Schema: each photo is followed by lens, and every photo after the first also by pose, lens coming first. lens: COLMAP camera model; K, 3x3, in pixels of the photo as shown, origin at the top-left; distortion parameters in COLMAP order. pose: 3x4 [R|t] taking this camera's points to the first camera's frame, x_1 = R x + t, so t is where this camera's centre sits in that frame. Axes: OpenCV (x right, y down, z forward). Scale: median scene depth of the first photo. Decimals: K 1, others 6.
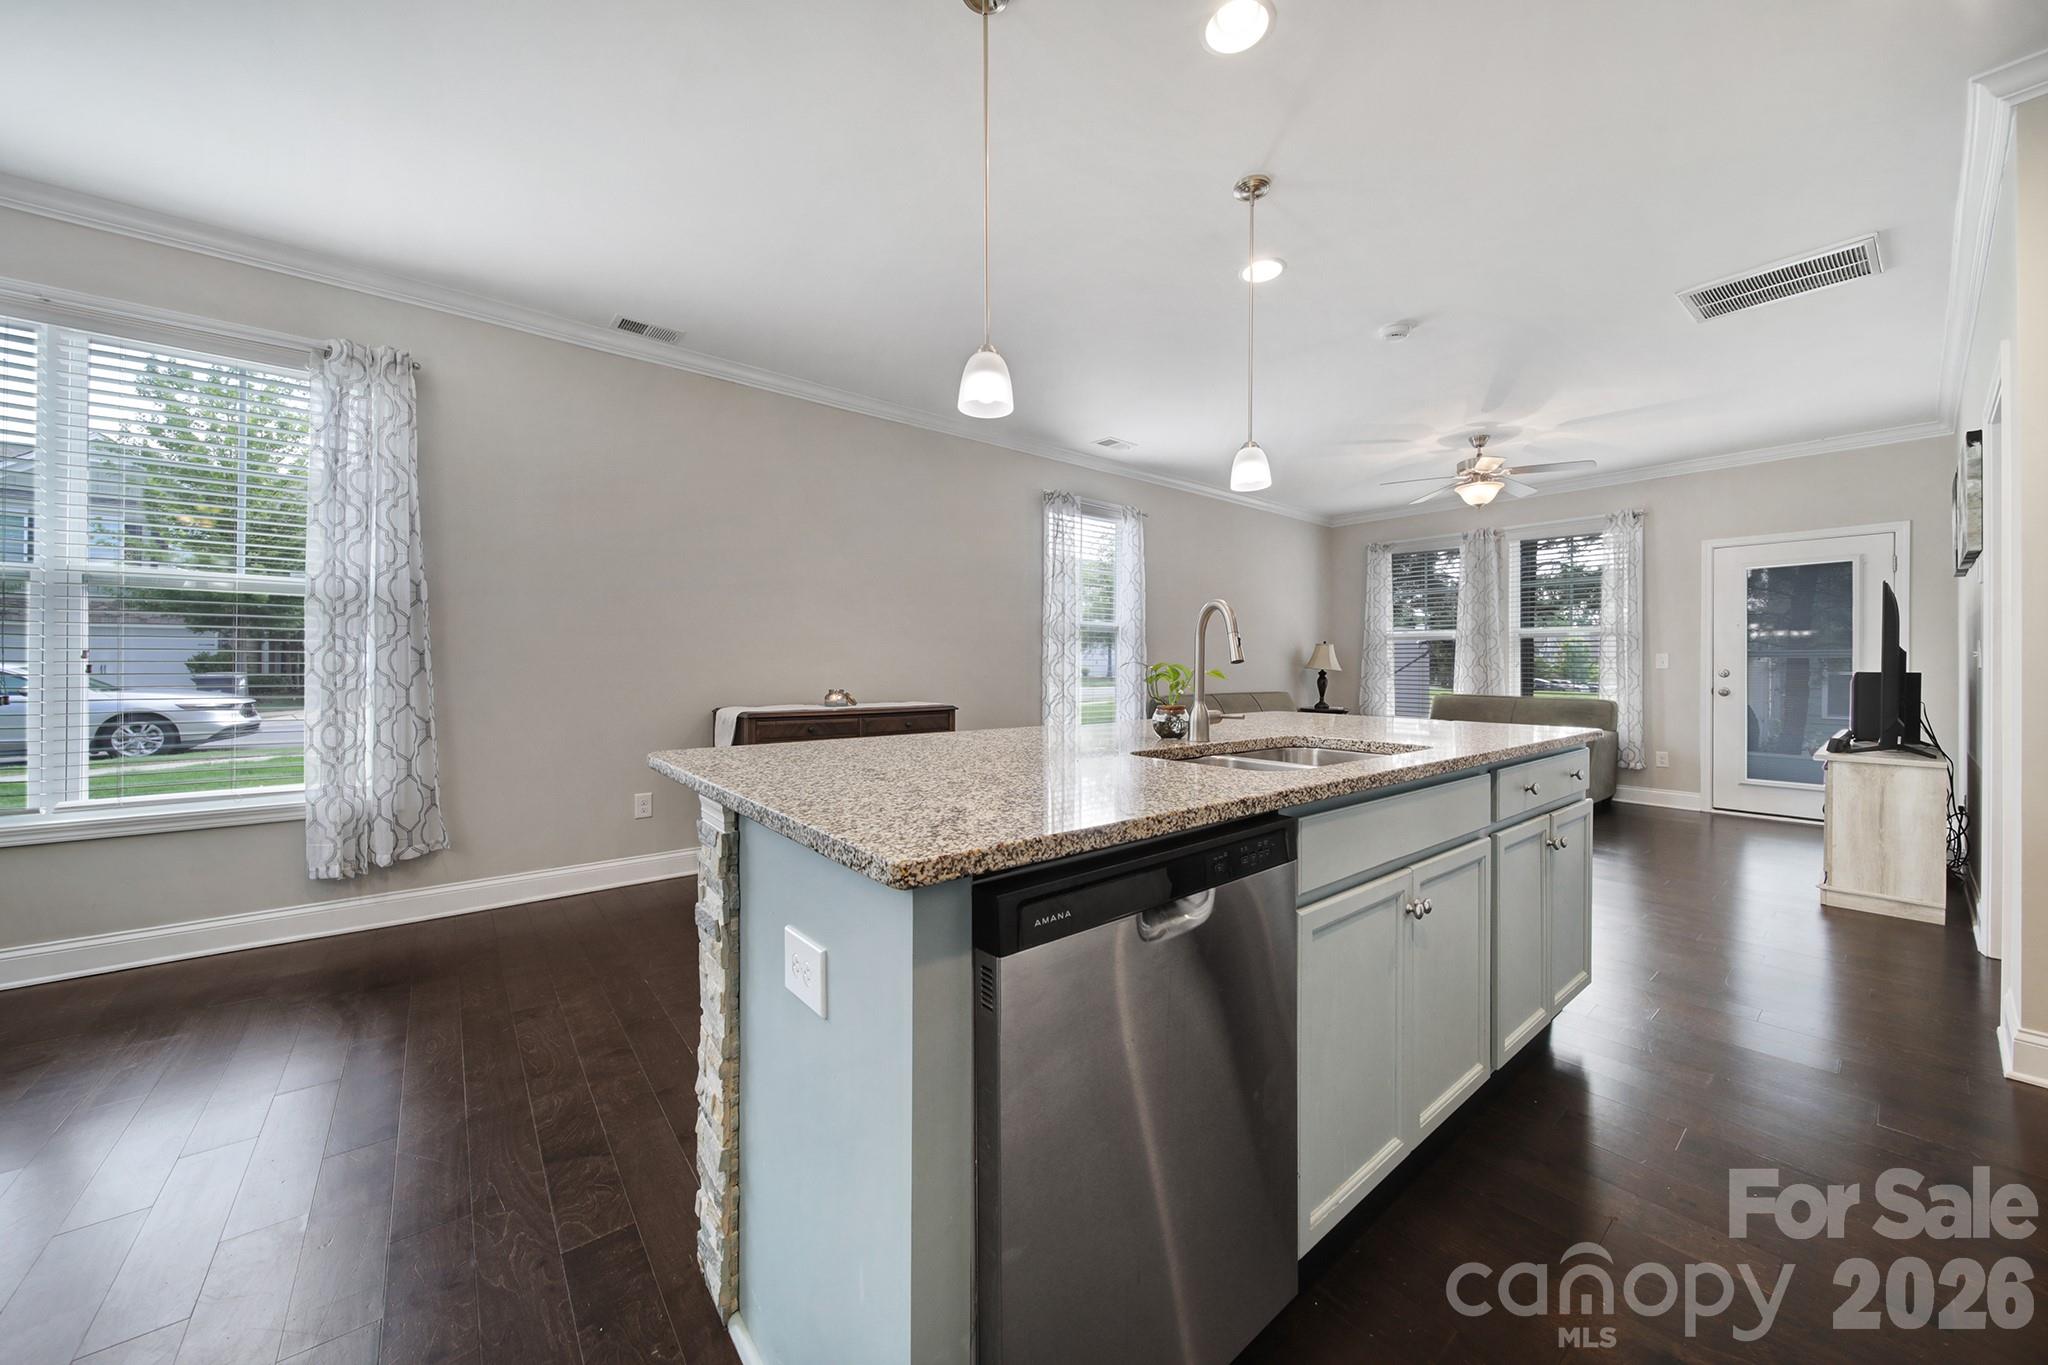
lens RADIAL K [[727.4, 0, 1035.8], [0, 727.4, 677.5], [0, 0, 1]] dist [-0.000871, -0.002058]
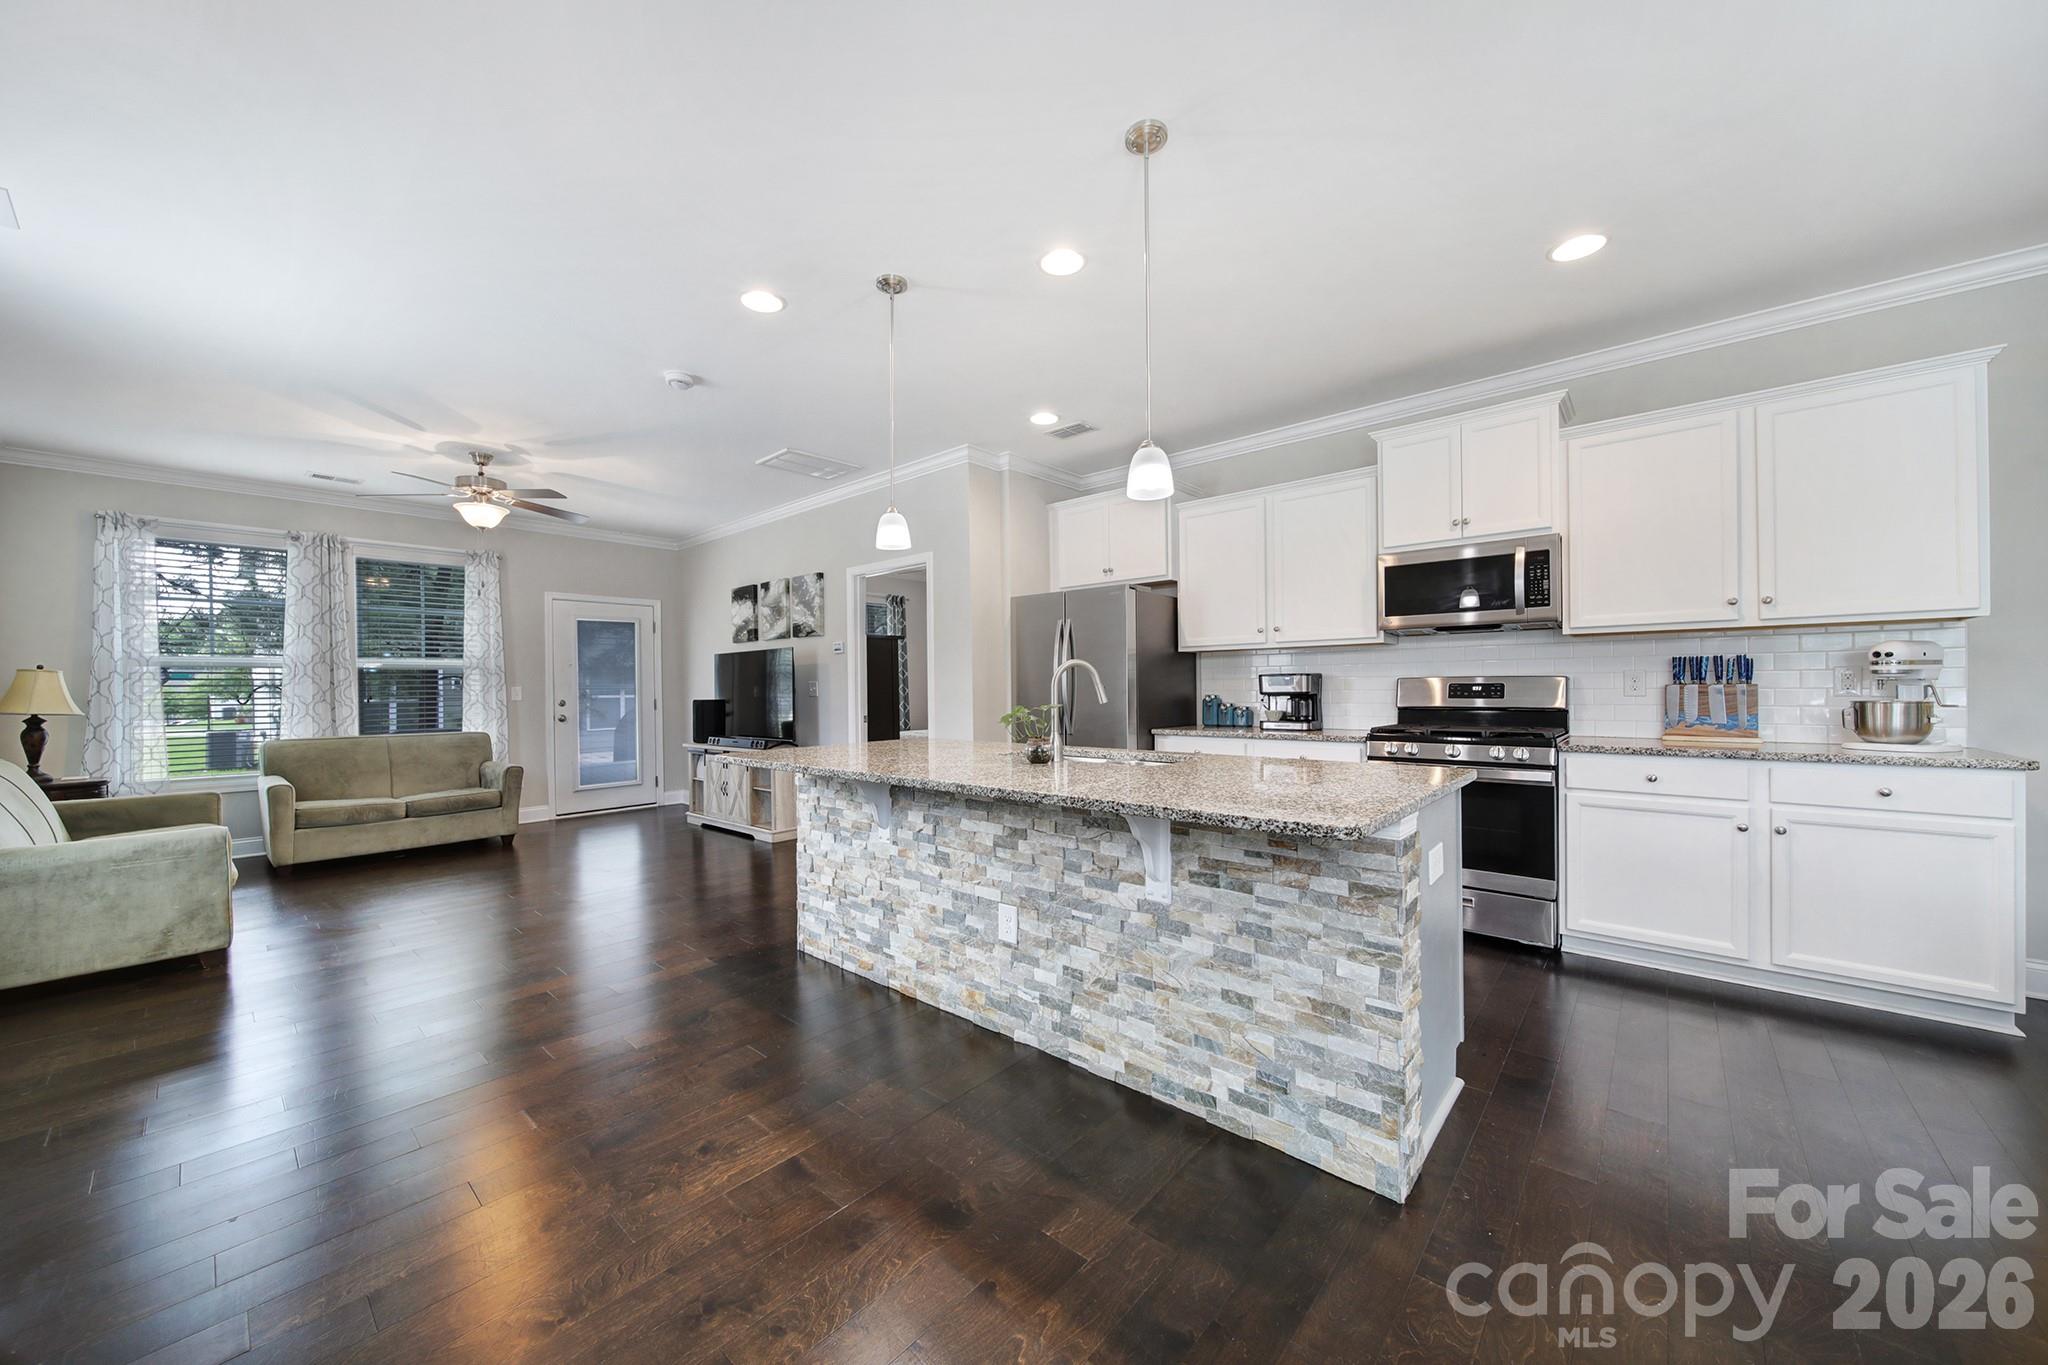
lens RADIAL K [[727.4, 0, 1014.1], [0, 727.4, 689.3], [0, 0, 1]] dist [-0.000871, -0.002058]
pose [[-0.151907, -0.006136, 0.988376, -0.405944], [0.027144, 0.999578, 0.010377, -0.022599], [-0.988022, 0.028405, -0.151677, 0.470611]]
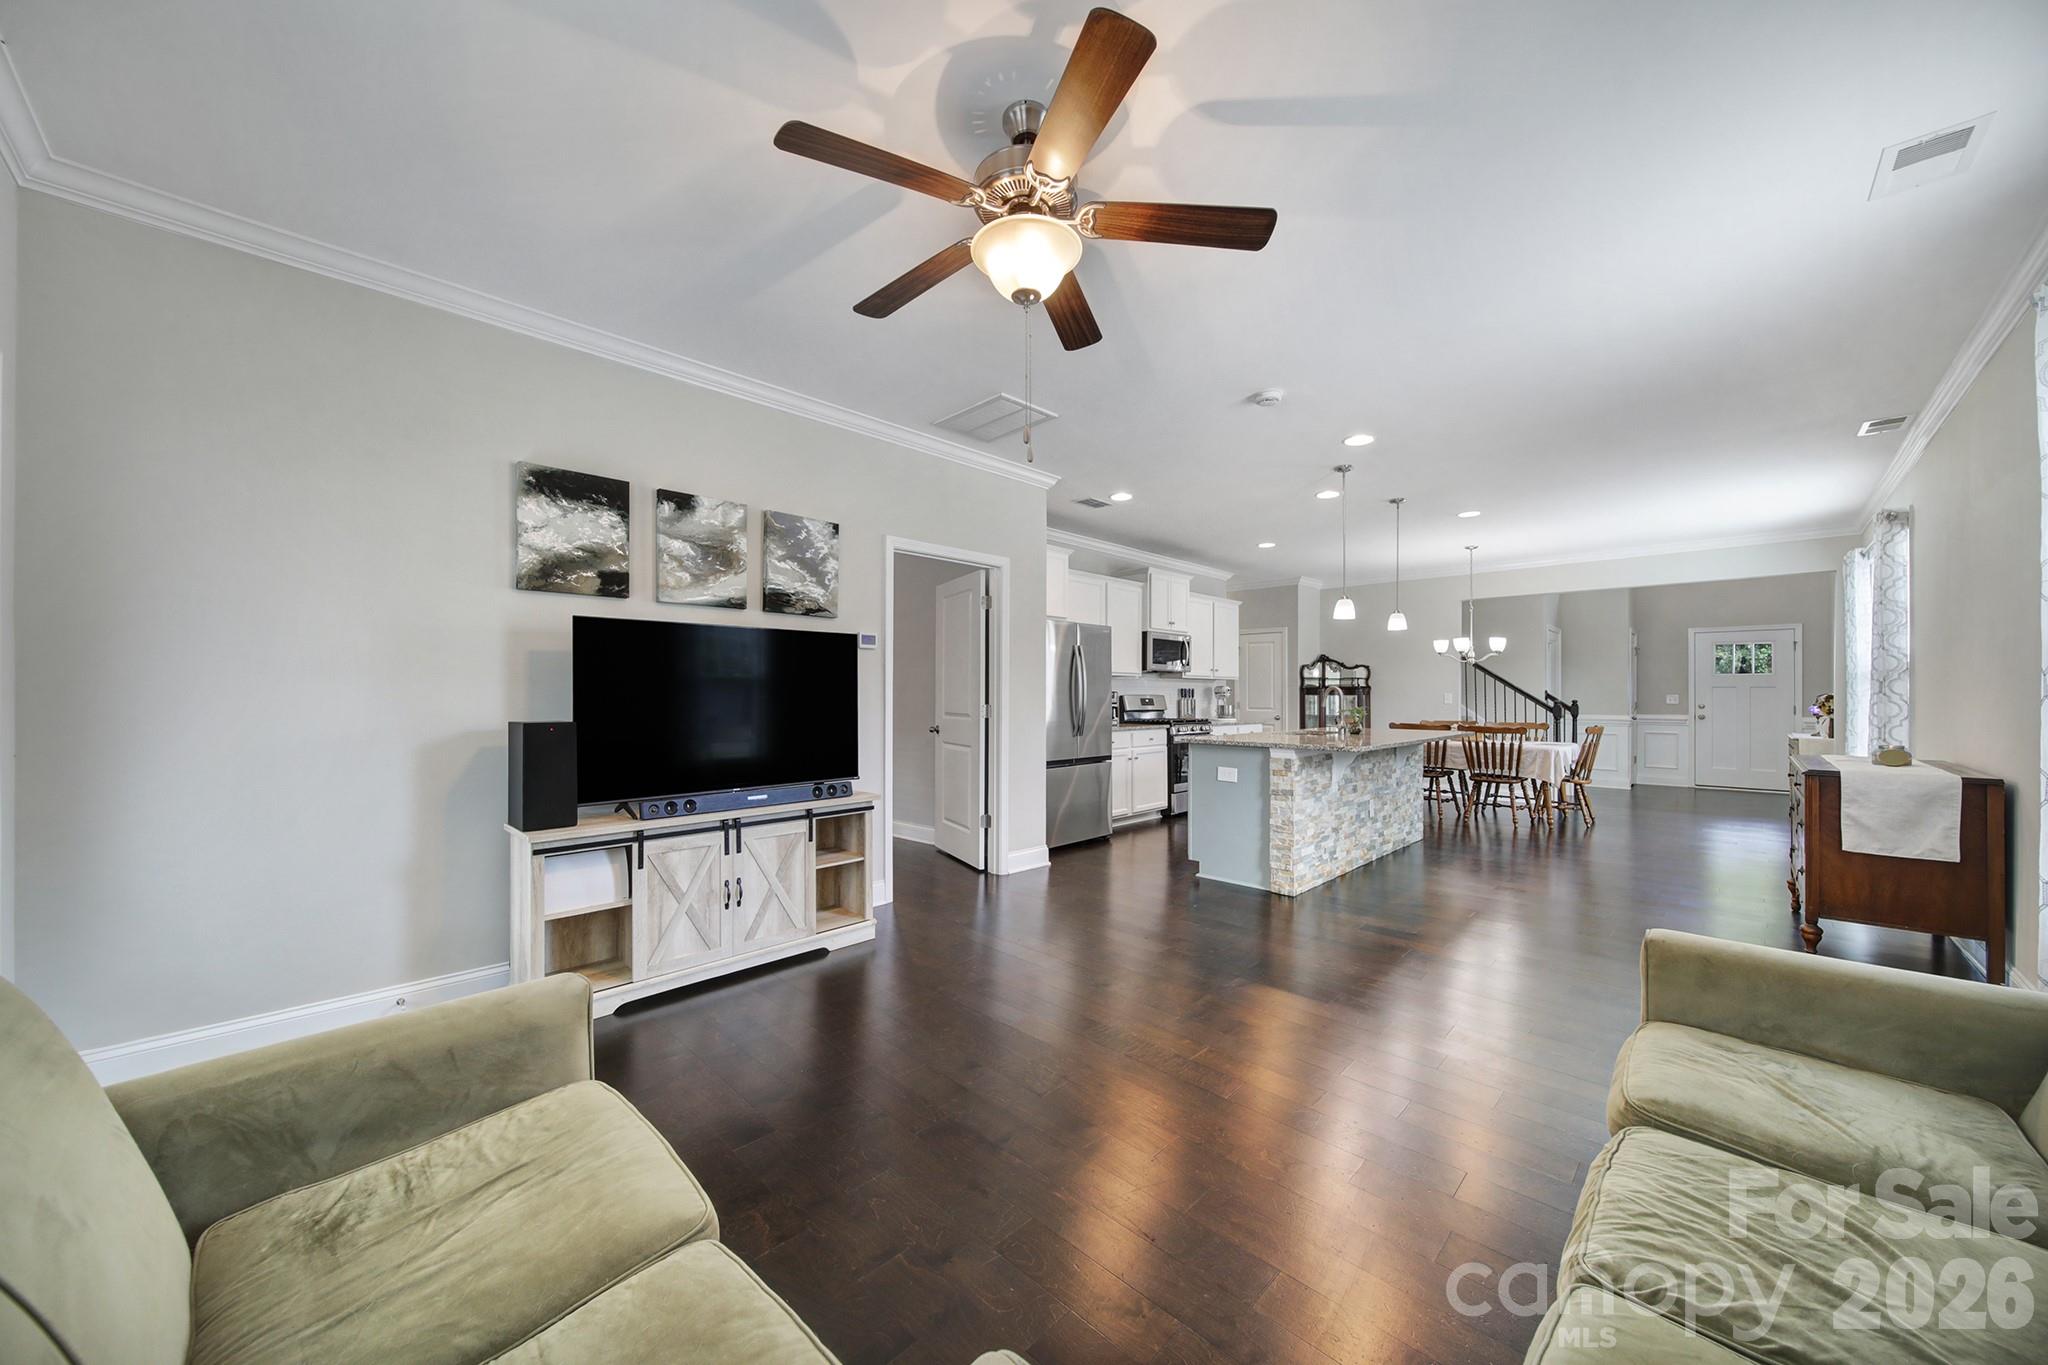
lens RADIAL K [[727.4, 0, 1015.8], [0, 727.4, 685.8], [0, 0, 1]] dist [-0.000871, -0.002058]
pose [[-0.995218, -0.007577, -0.097379, 0.648201], [-0.007916, 0.999964, 0.003093, -0.036286], [0.097352, 0.003849, -0.995243, 1.364167]]
